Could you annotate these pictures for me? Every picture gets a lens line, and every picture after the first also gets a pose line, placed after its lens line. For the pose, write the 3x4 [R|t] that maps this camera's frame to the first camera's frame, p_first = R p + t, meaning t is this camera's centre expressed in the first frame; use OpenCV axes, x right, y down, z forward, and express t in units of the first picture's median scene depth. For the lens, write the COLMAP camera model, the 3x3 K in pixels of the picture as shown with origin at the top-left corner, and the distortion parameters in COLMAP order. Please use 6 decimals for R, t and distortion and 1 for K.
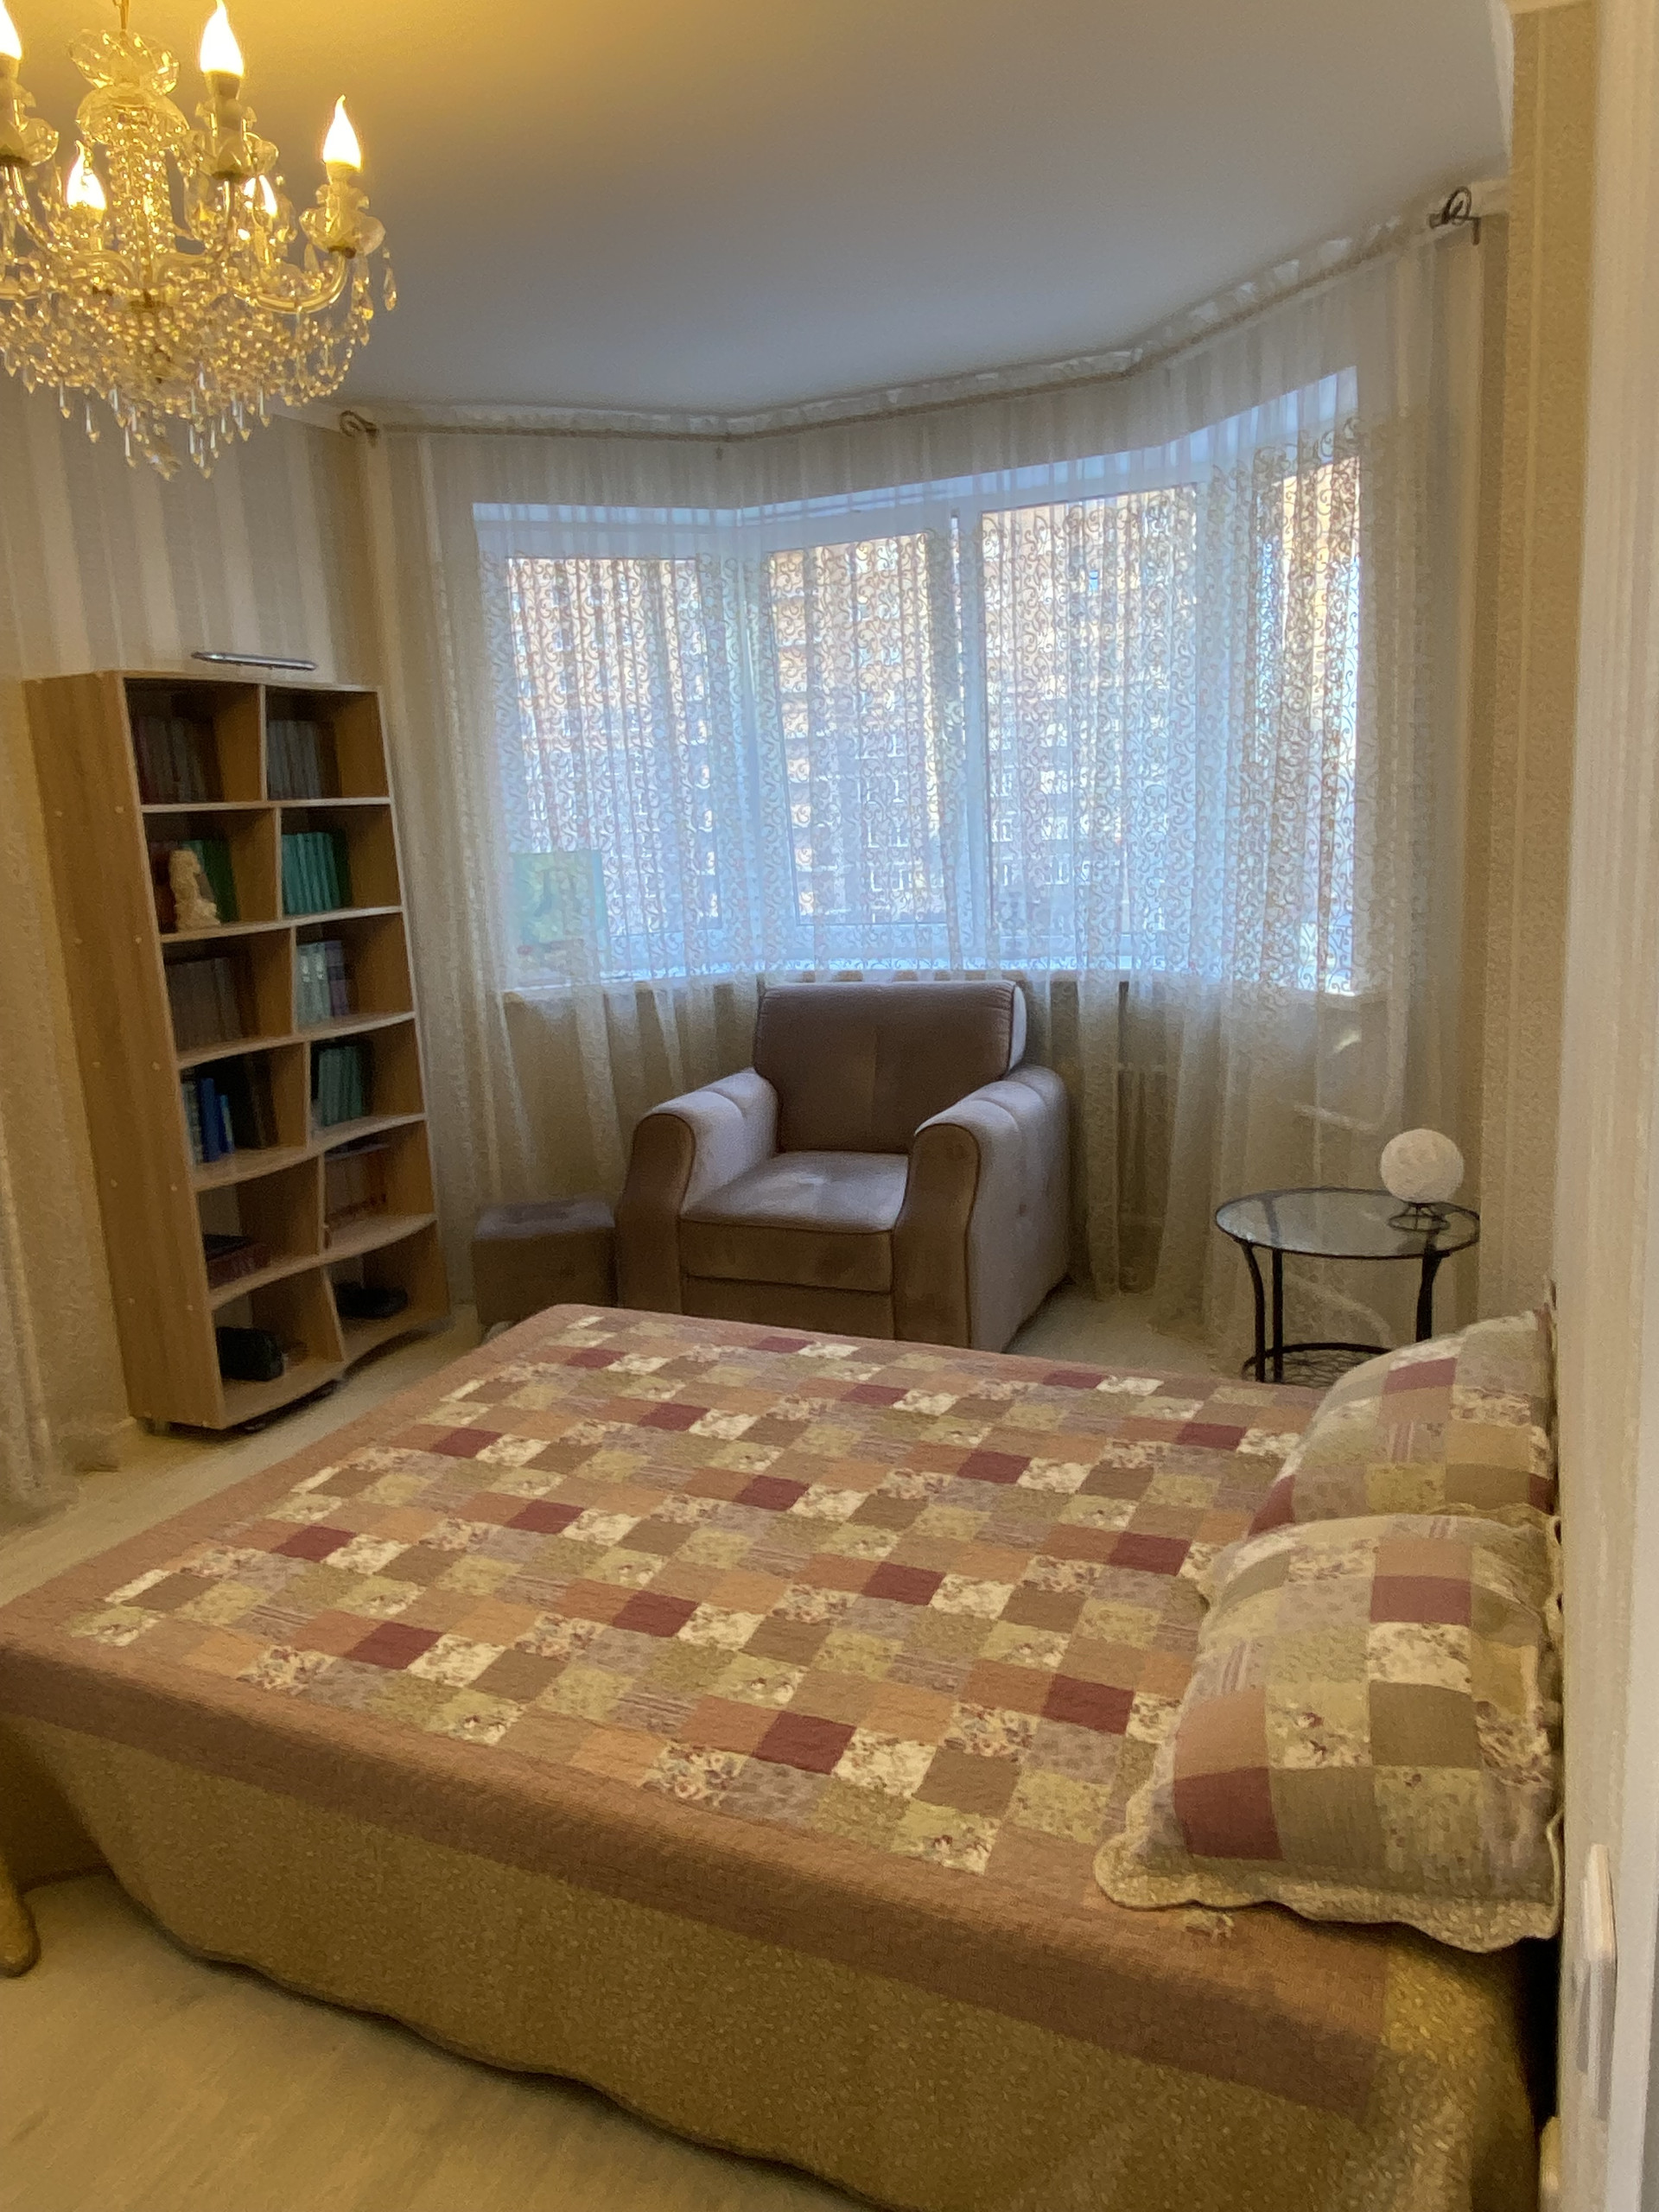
lens RADIAL K [[1546.2, 0, 829.5], [0, 1546.2, 1086.7], [0, 0, 1]] dist [0.076696, -0.084527]
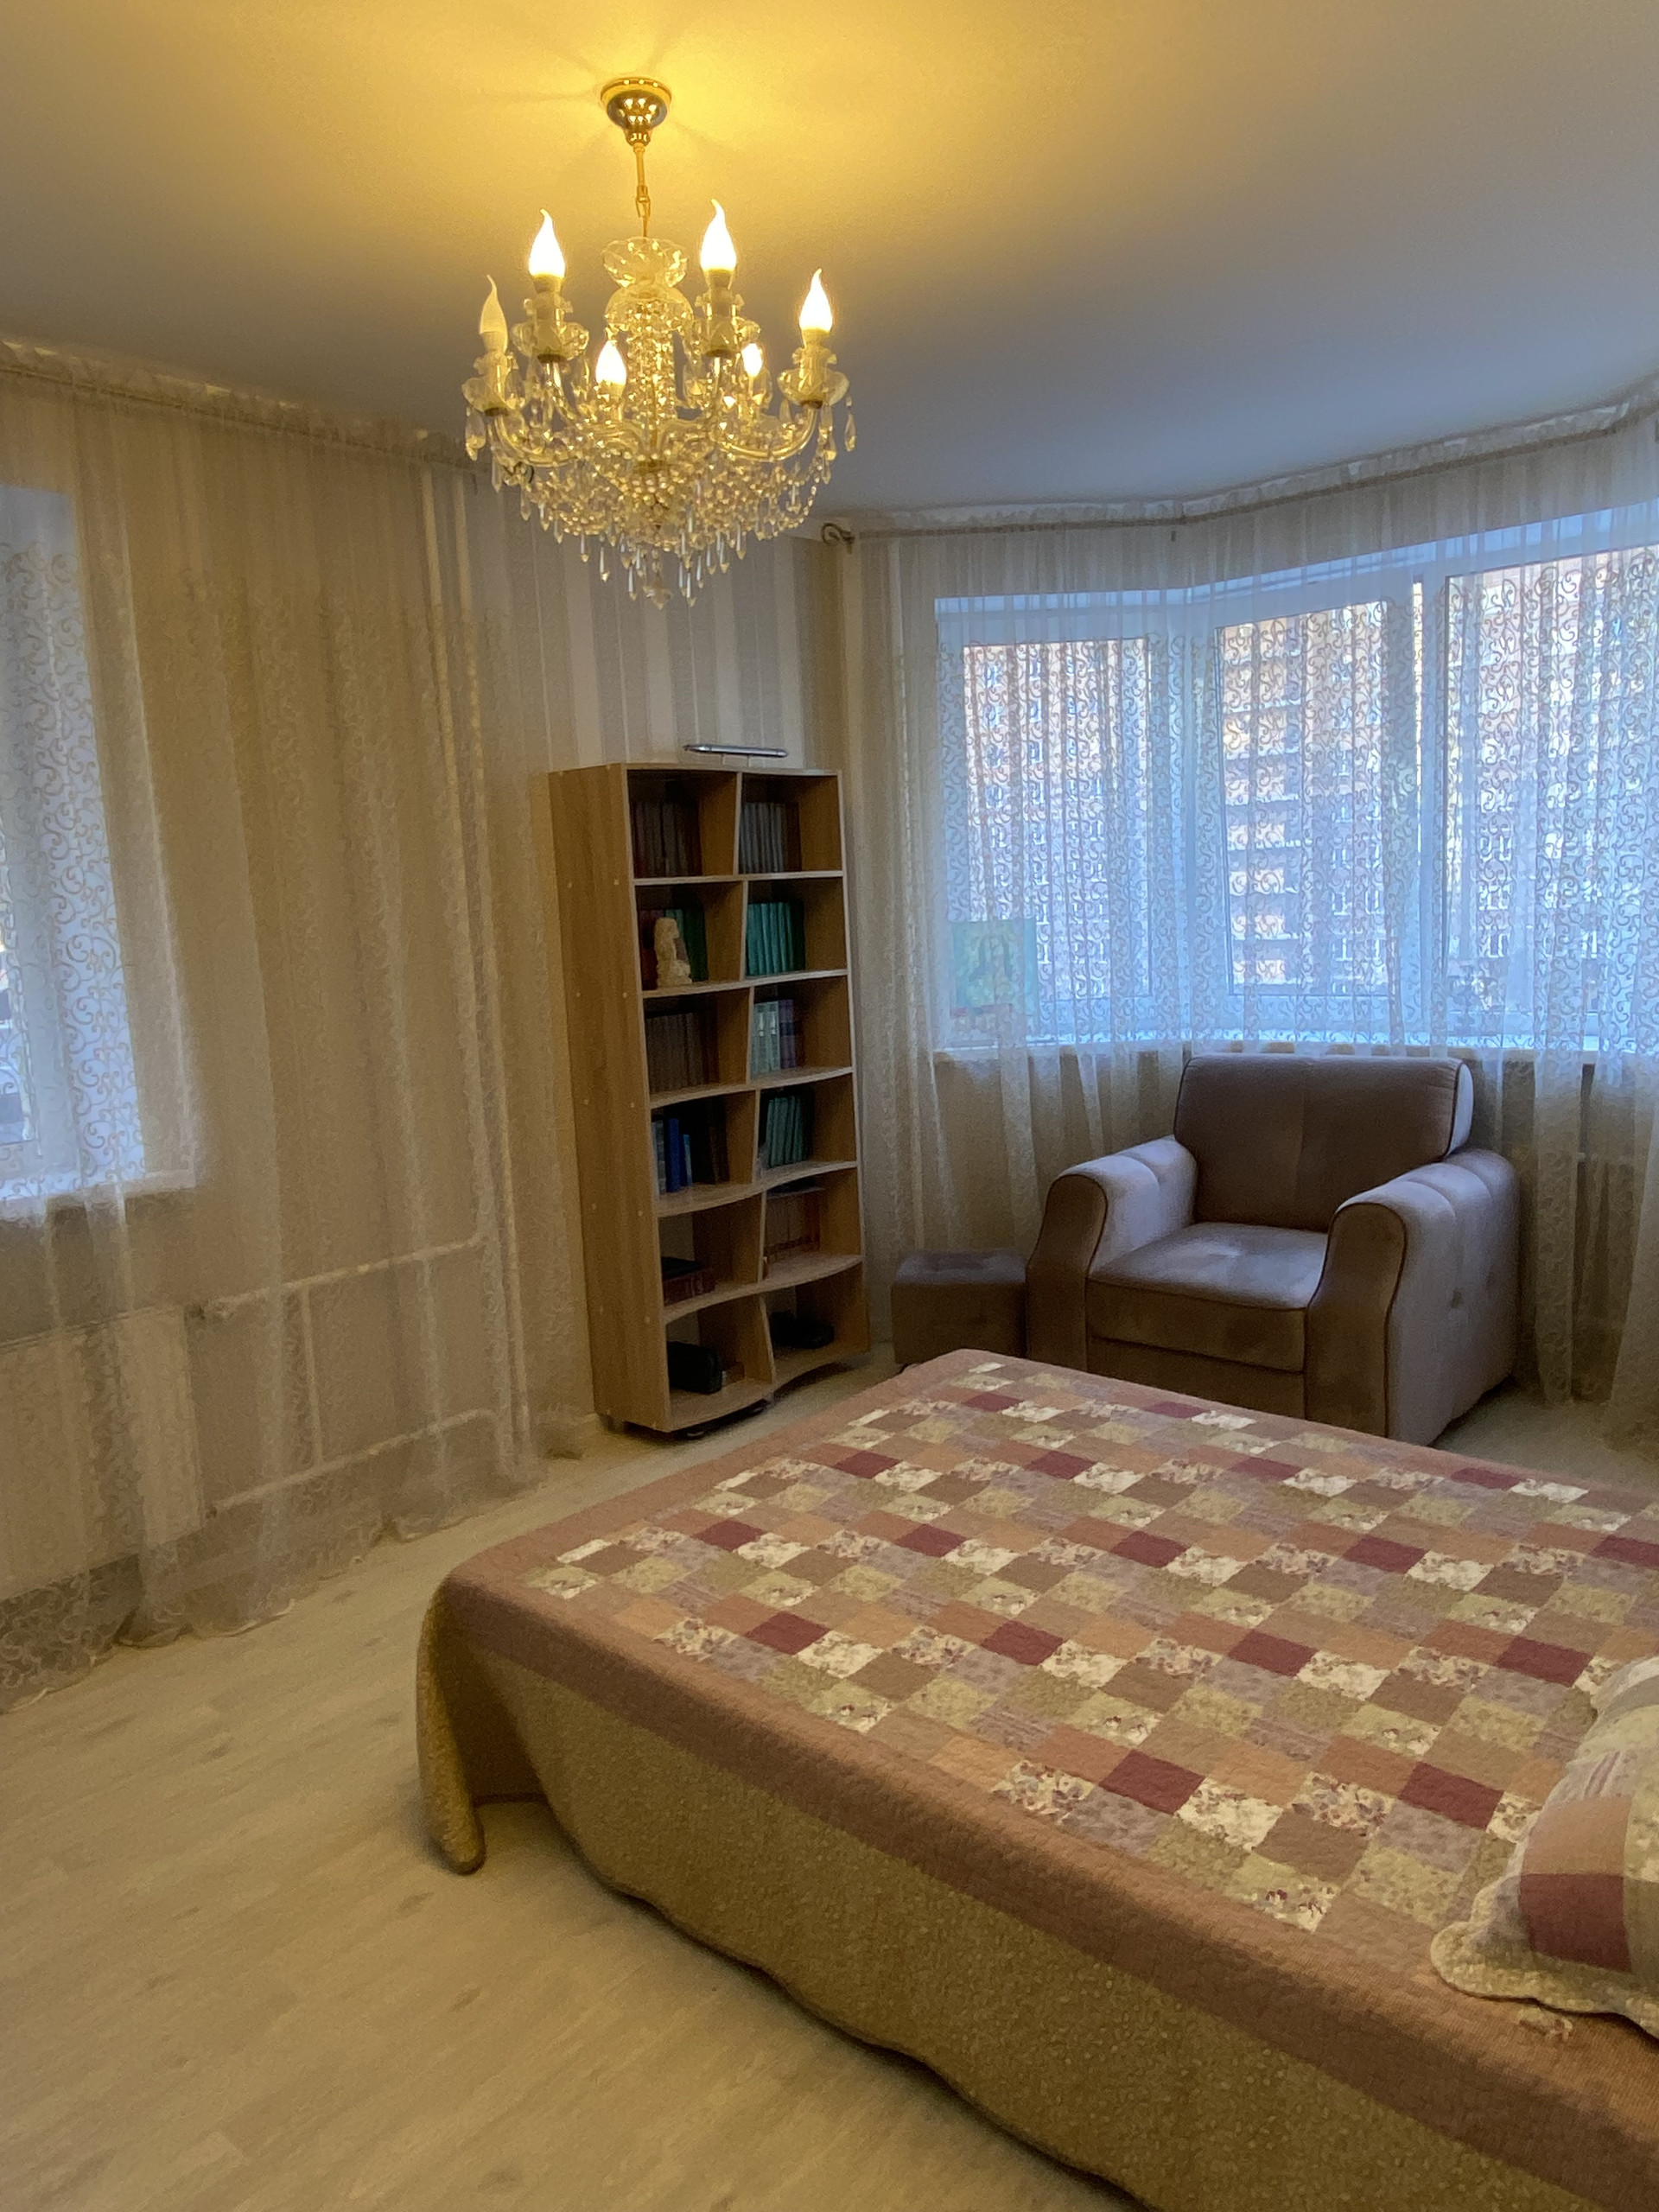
lens RADIAL K [[1546.2, 0, 819.2], [0, 1546.2, 1091.9], [0, 0, 1]] dist [0.076696, -0.084527]
pose [[0.955702, 0.044965, -0.290881, 0.035039], [-0.056154, 0.997964, -0.030227, 0.004305], [0.288930, 0.045222, 0.956282, -0.049221]]
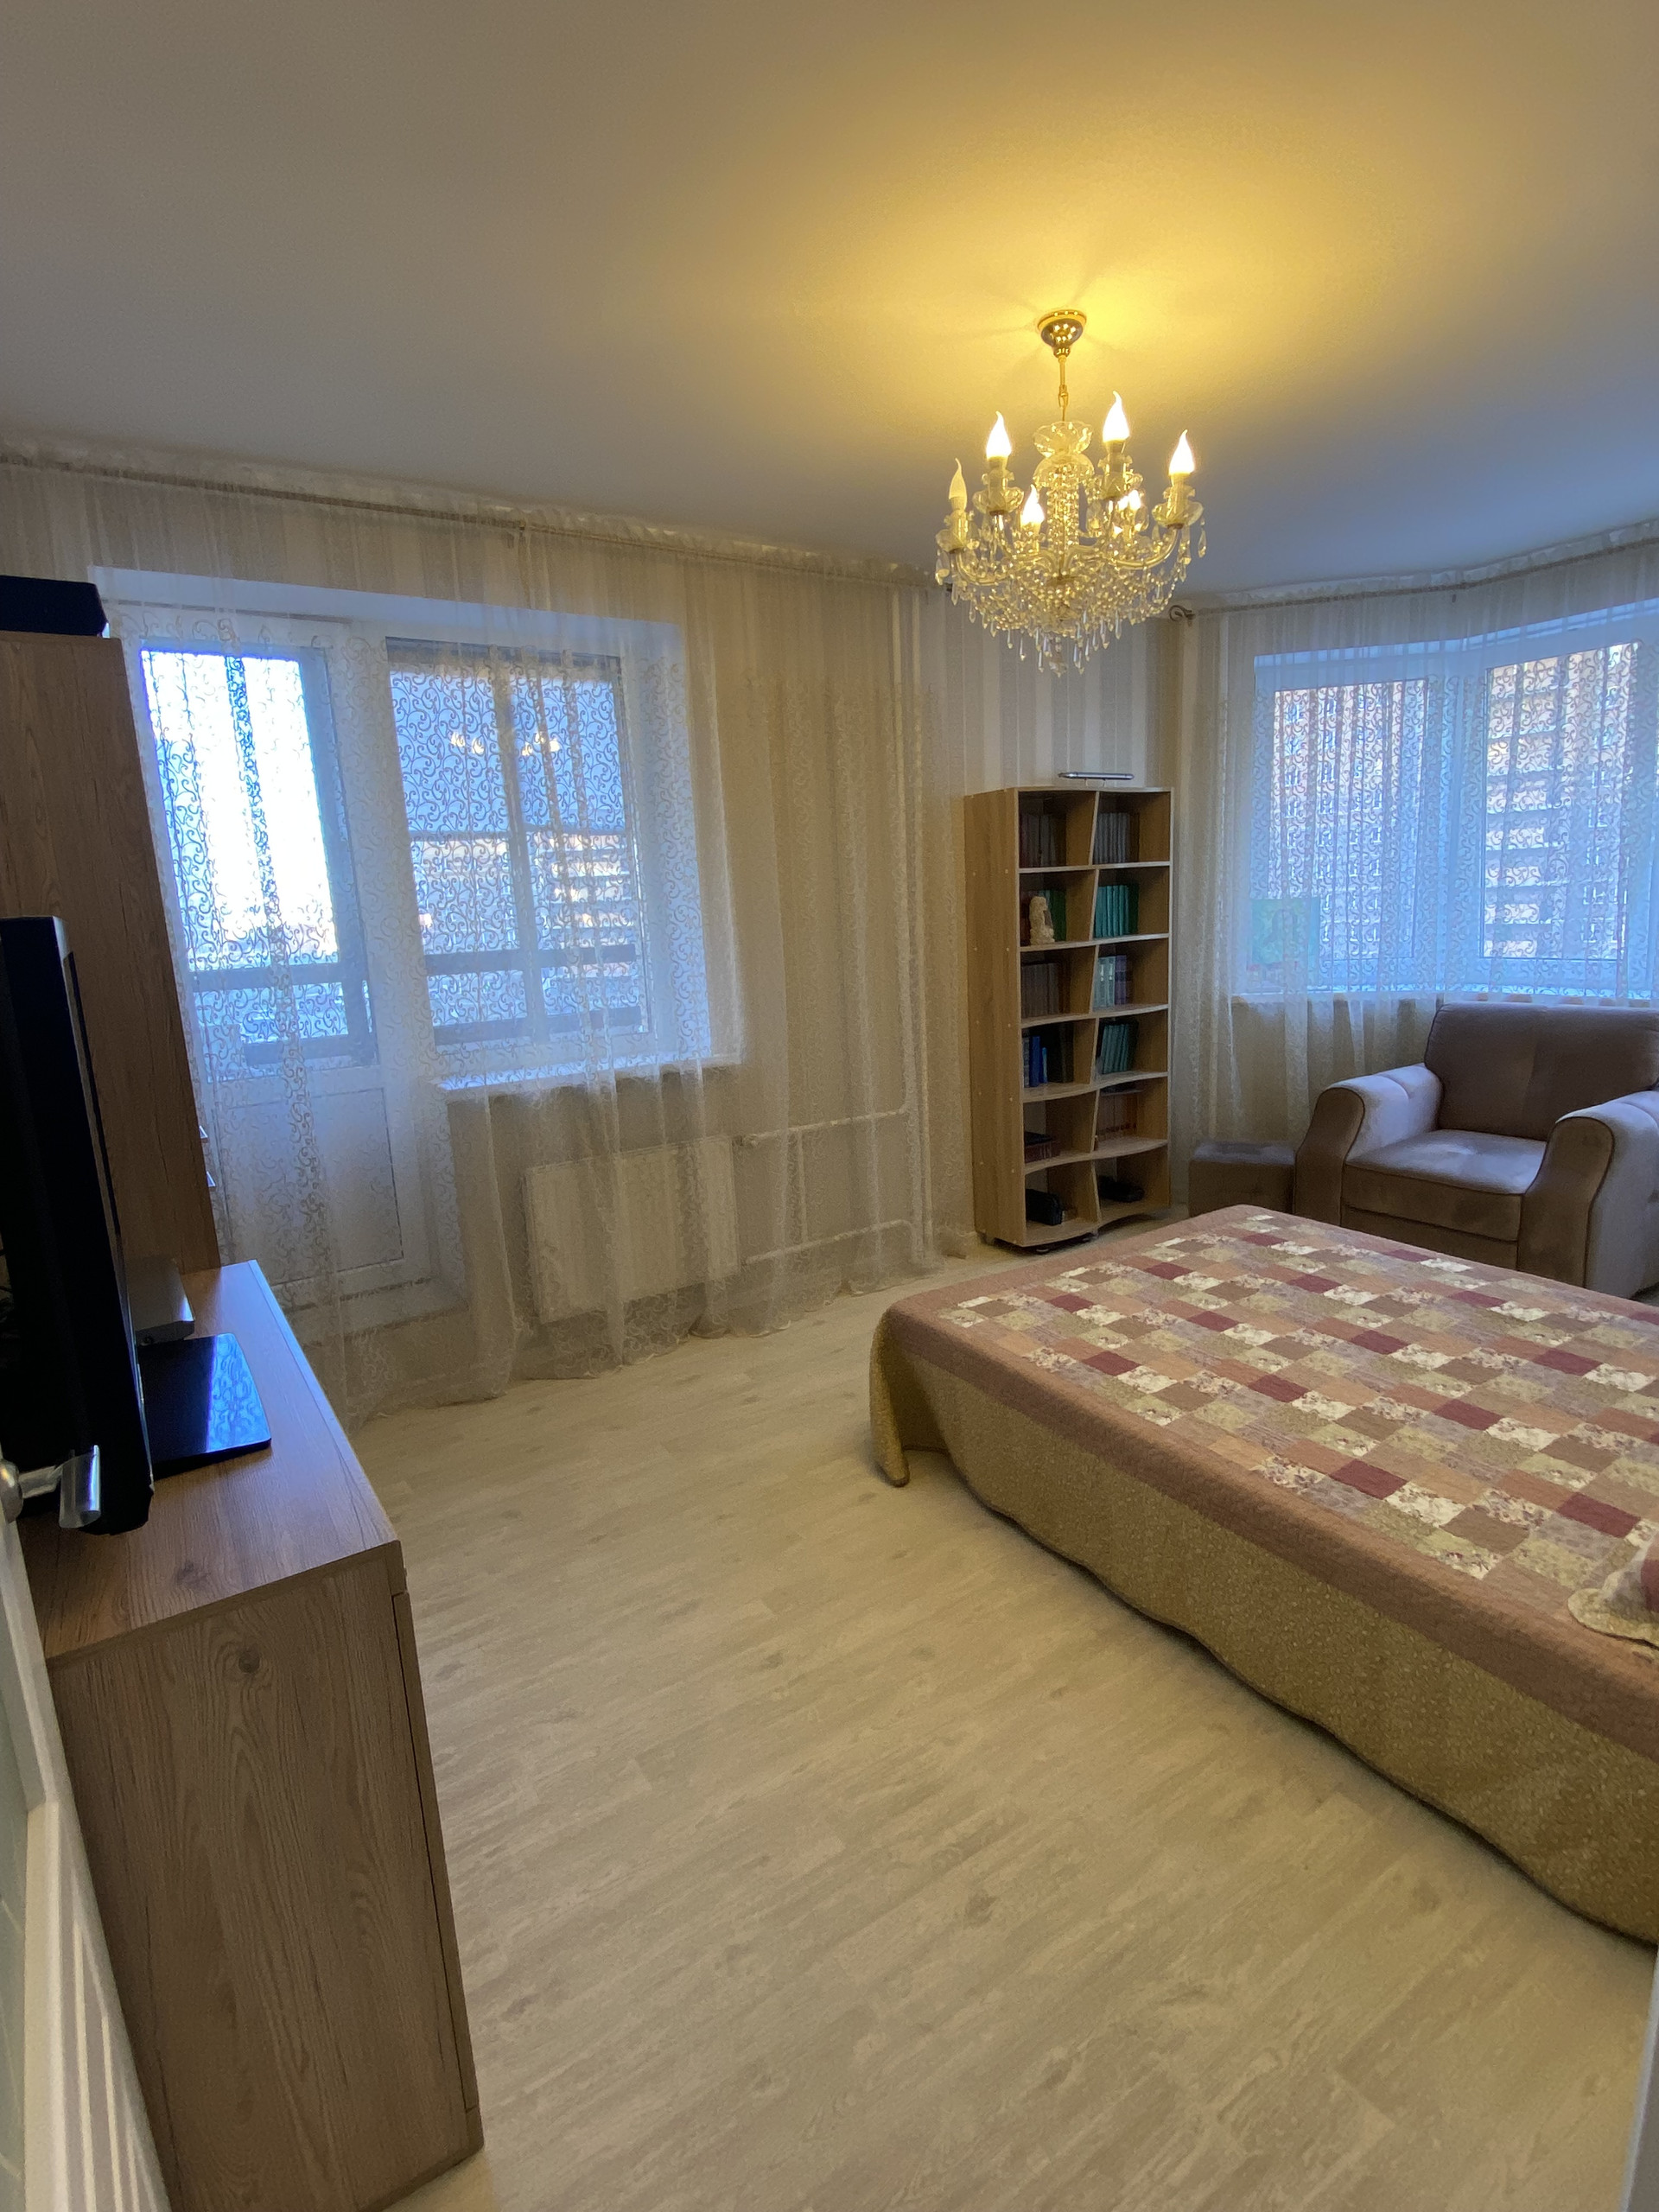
lens RADIAL K [[1102.9, 0, 821.7], [0, 1102.9, 1106.6], [0, 0, 1]] dist [0.030716, -0.030661]
pose [[0.839068, 0.111944, -0.532385, 0.046561], [-0.095486, 0.993713, 0.058456, 0.029025], [0.535582, 0.001787, 0.844481, -0.126259]]
